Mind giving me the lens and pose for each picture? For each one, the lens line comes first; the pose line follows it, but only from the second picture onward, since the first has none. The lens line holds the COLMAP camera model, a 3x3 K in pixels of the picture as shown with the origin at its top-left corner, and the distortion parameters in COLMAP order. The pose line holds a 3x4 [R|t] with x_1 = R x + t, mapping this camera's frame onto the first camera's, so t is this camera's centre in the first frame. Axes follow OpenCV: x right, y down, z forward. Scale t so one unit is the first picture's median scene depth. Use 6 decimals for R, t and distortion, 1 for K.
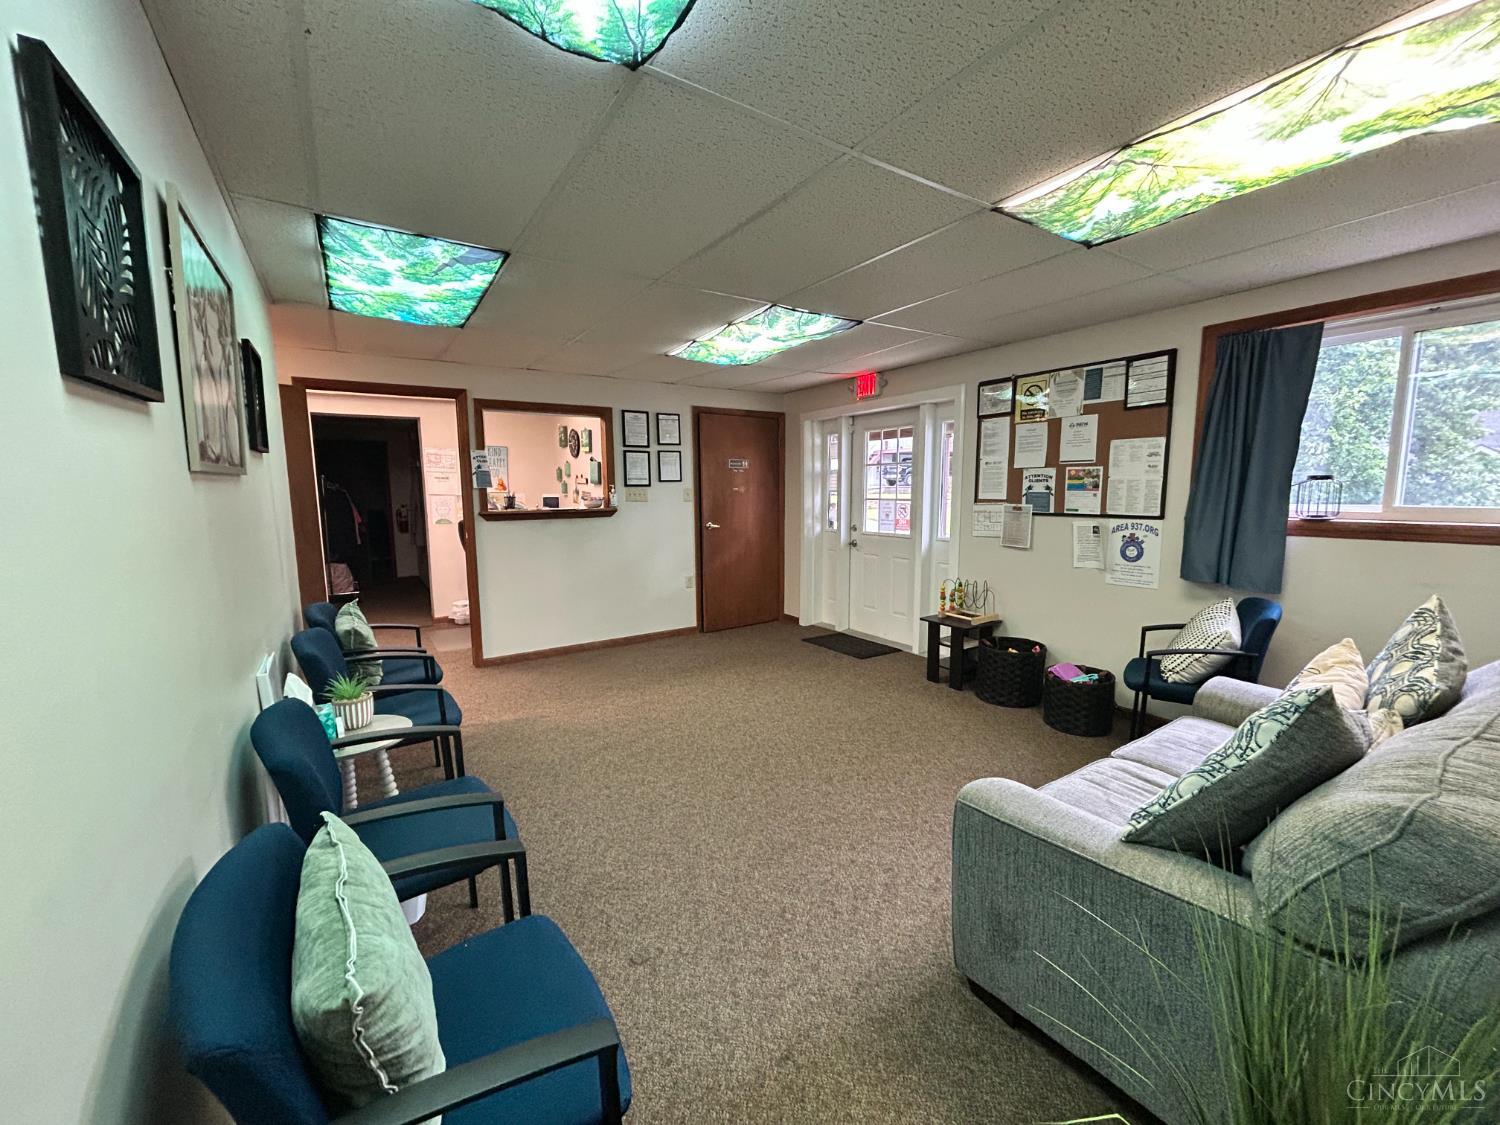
lens RADIAL K [[601.3, 0, 743.4], [0, 601.3, 560.0], [0, 0, 1]] dist [0.000631, -0.000002]
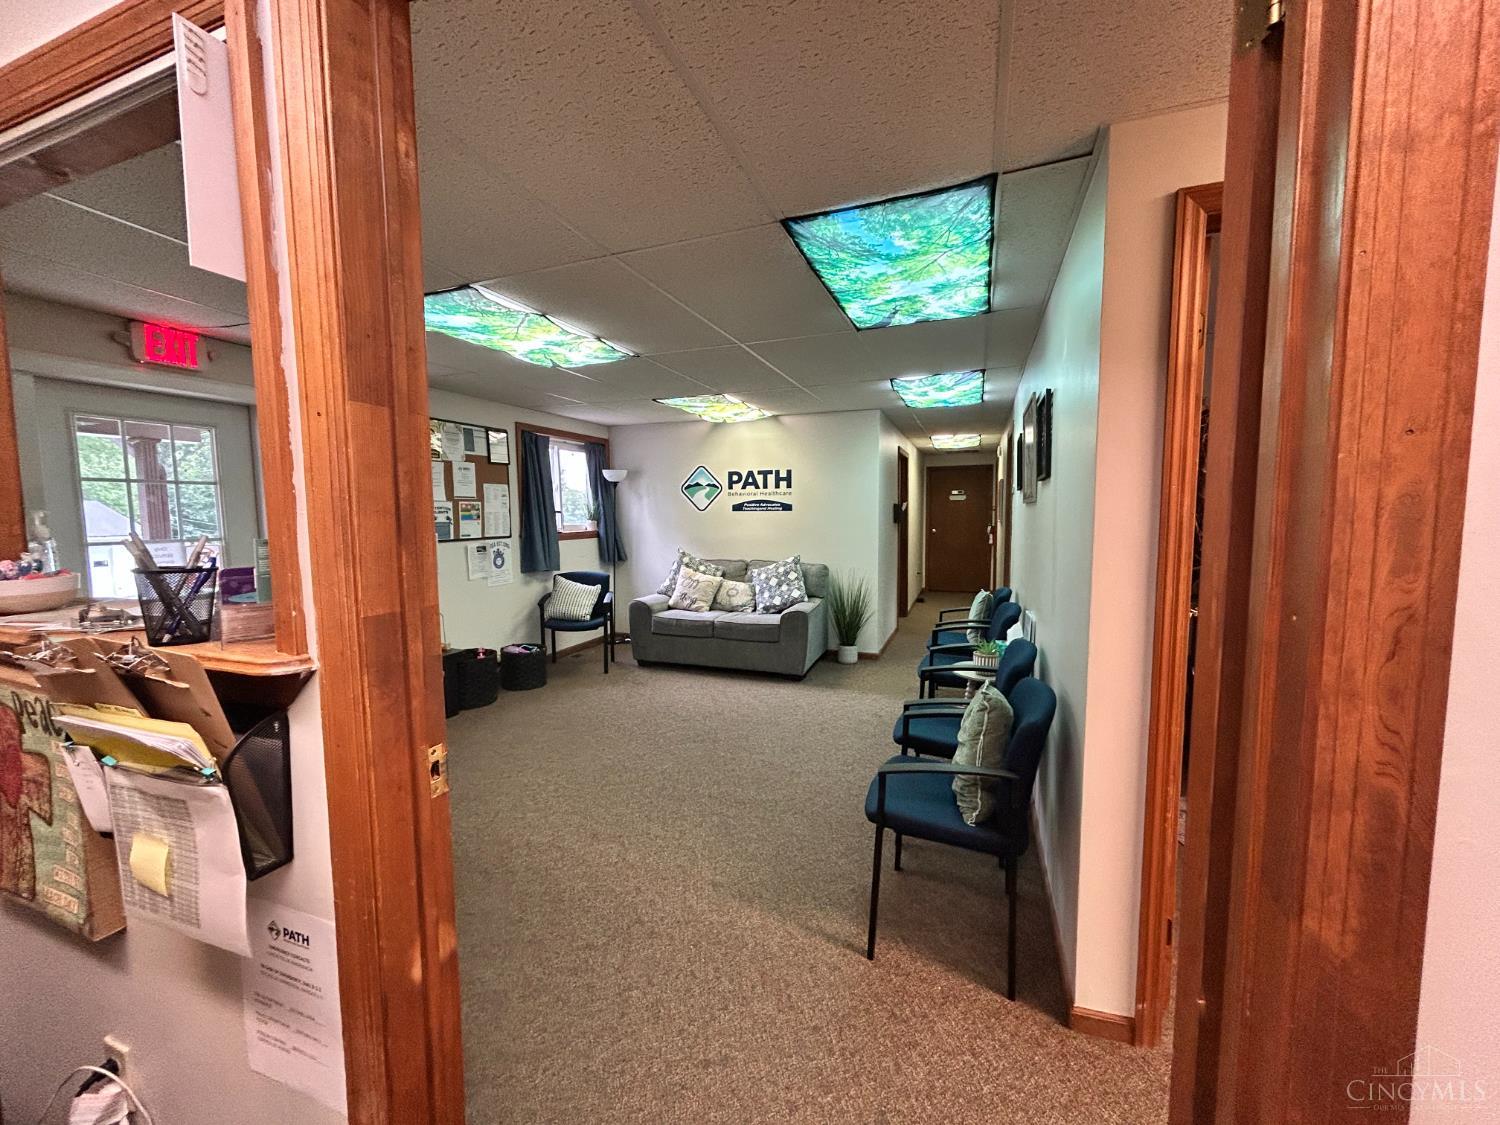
lens RADIAL K [[601.3, 0, 748.6], [0, 601.3, 563.0], [0, 0, 1]] dist [0.000631, -0.000002]
pose [[-0.589156, -0.055879, 0.806085, -0.869994], [0.114353, 0.981799, 0.151639, -0.158704], [-0.799886, 0.181517, -0.572043, 1.330577]]
